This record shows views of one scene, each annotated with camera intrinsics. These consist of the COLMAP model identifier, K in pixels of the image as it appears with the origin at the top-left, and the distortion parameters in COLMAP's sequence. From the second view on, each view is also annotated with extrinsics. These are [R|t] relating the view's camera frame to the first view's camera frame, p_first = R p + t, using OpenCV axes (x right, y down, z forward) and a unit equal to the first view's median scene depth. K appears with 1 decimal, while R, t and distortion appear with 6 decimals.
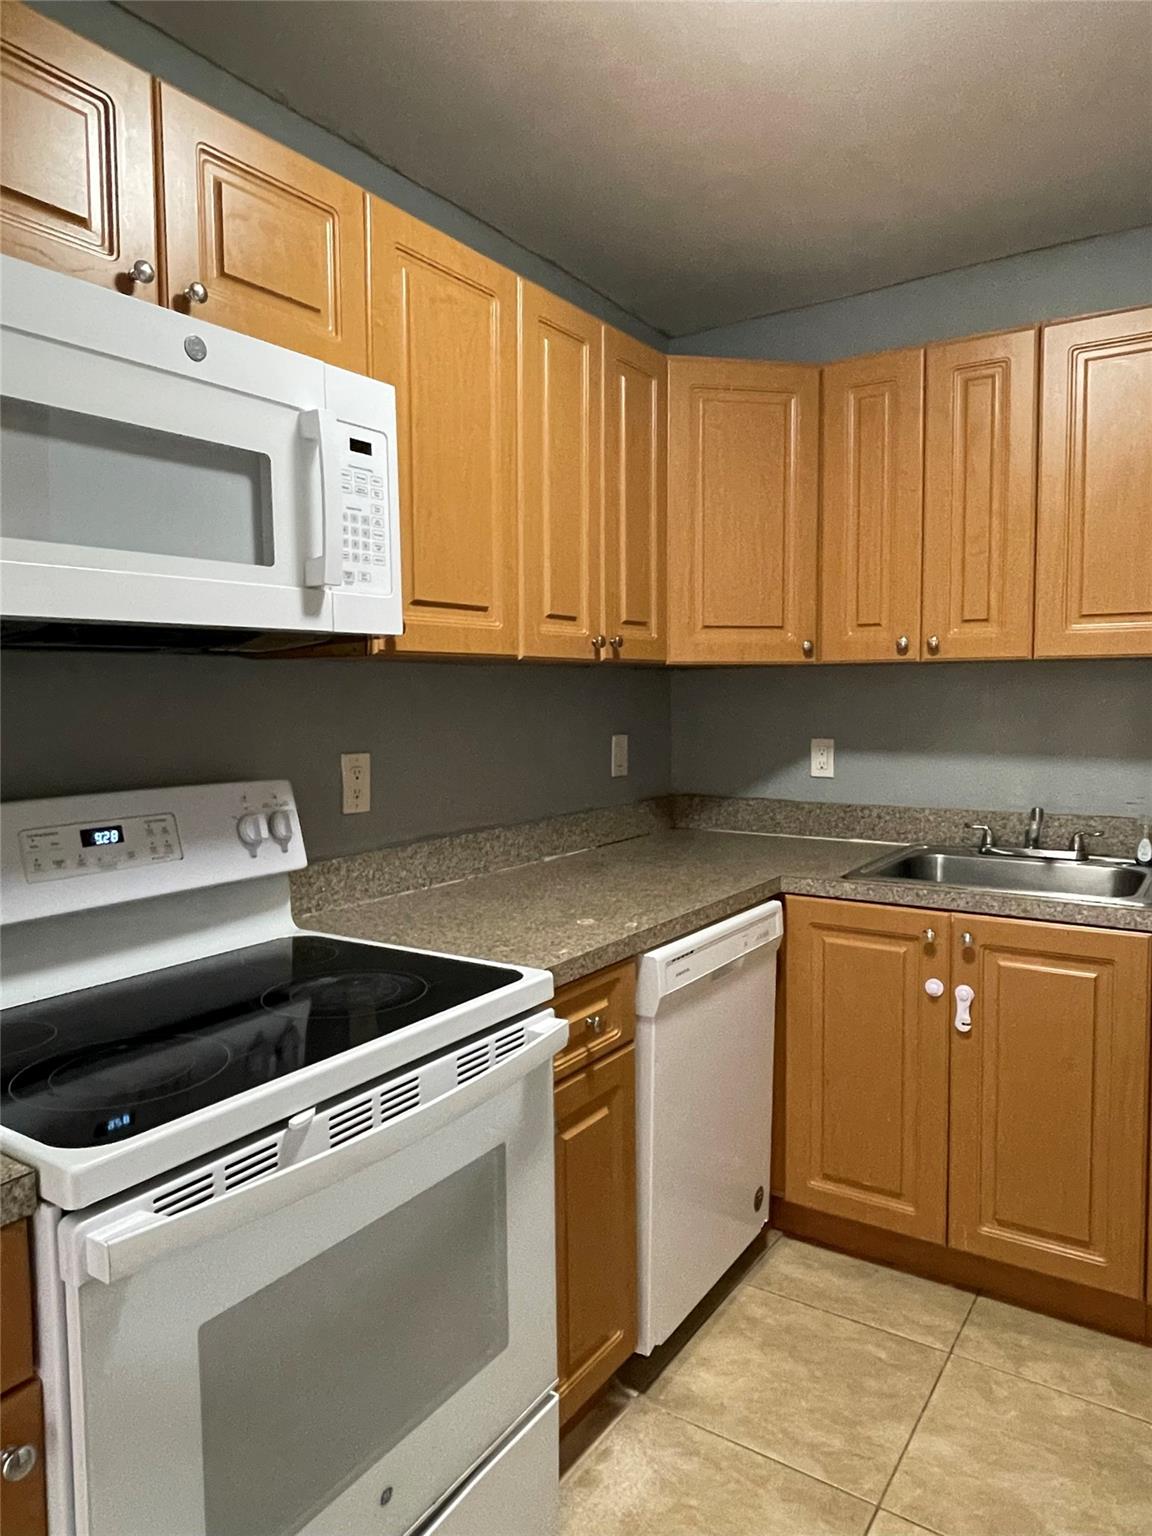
lens RADIAL K [[1018.0, 0, 573.1], [0, 1018.0, 763.4], [0, 0, 1]] dist [0.007657, -0.010088]
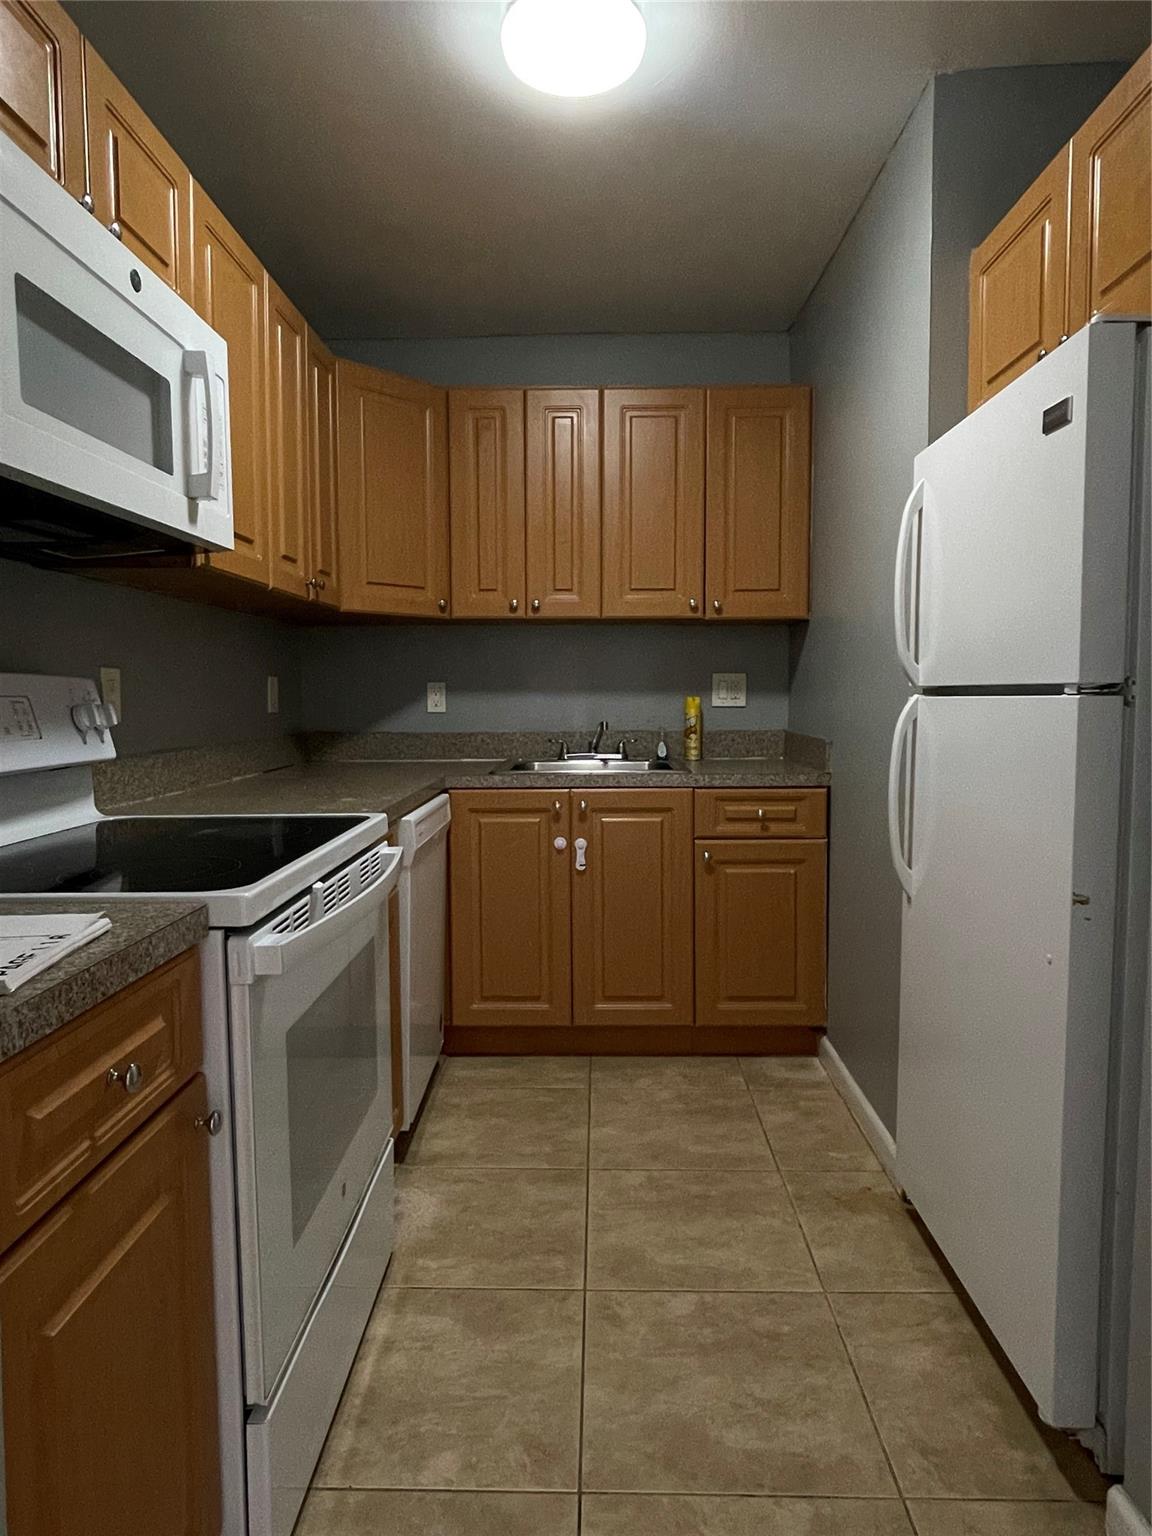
lens RADIAL K [[949.5, 0, 576.6], [0, 949.5, 764.1], [0, 0, 1]] dist [0.019195, -0.004538]
pose [[0.838473, -0.035271, 0.543801, -0.336067], [0.036886, 0.999288, 0.007940, 0.098296], [-0.543693, 0.013401, 0.839177, -0.120482]]
